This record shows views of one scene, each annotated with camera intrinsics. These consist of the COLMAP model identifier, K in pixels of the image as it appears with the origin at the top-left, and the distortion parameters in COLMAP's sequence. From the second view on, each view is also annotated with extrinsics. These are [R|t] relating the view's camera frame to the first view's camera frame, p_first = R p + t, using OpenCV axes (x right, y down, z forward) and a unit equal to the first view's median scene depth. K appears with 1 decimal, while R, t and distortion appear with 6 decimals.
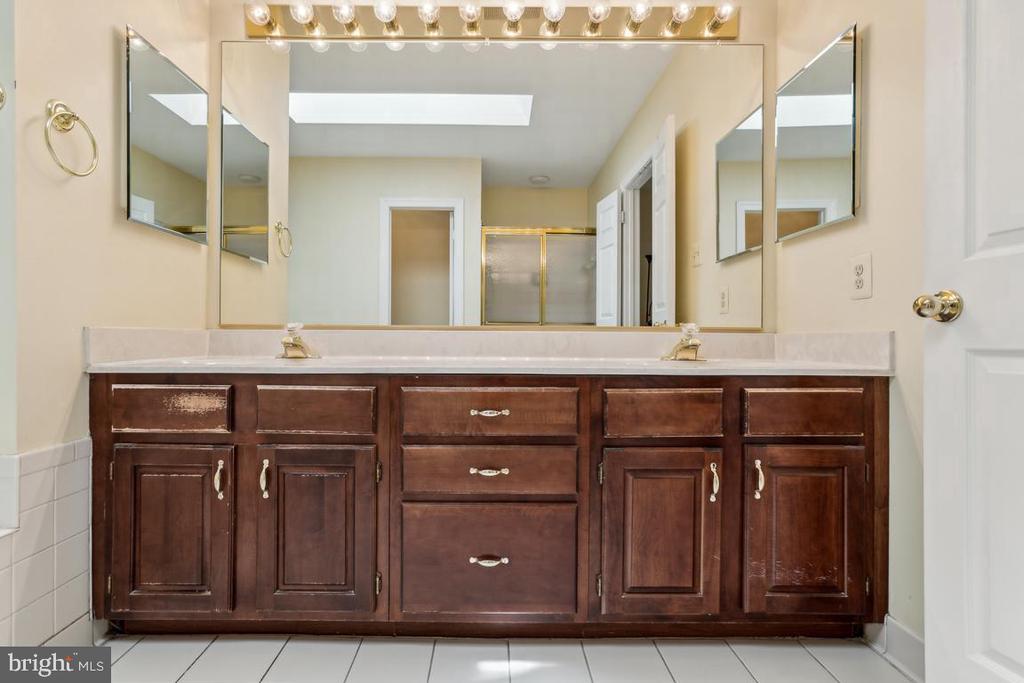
lens RADIAL K [[498.7, 0, 511.1], [0, 498.7, 339.5], [0, 0, 1]] dist [-0.002507, 0.005252]
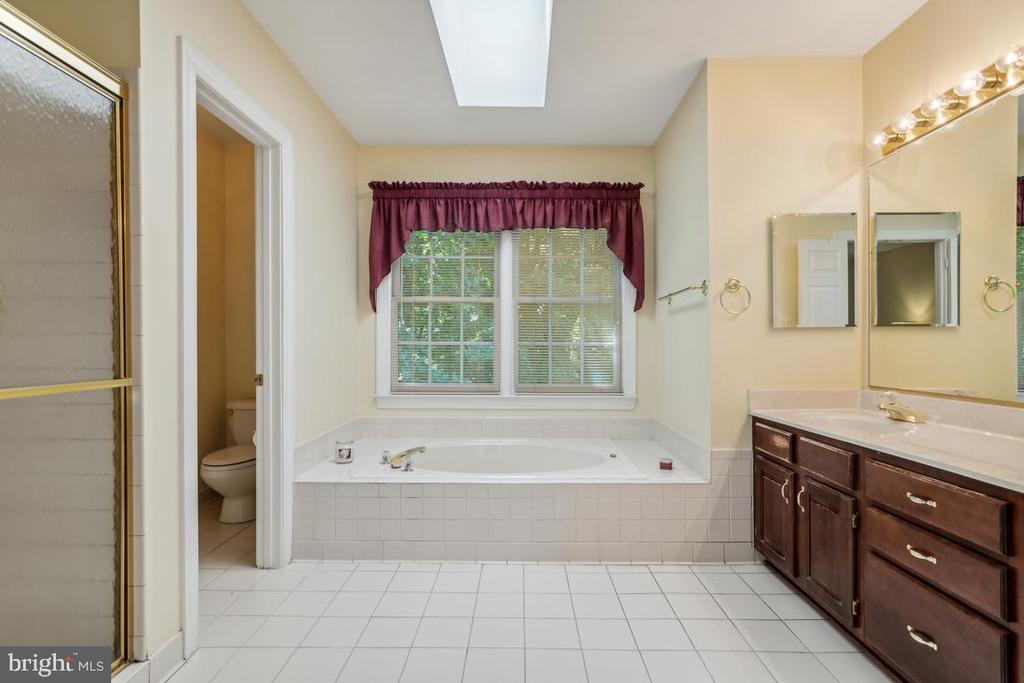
lens RADIAL K [[498.7, 0, 508.3], [0, 498.7, 345.0], [0, 0, 1]] dist [-0.002507, 0.005252]
pose [[-0.020746, -0.010698, -0.999728, 1.057328], [0.001752, 0.999941, -0.010737, -0.177609], [0.999783, -0.001974, -0.020726, 0.128985]]
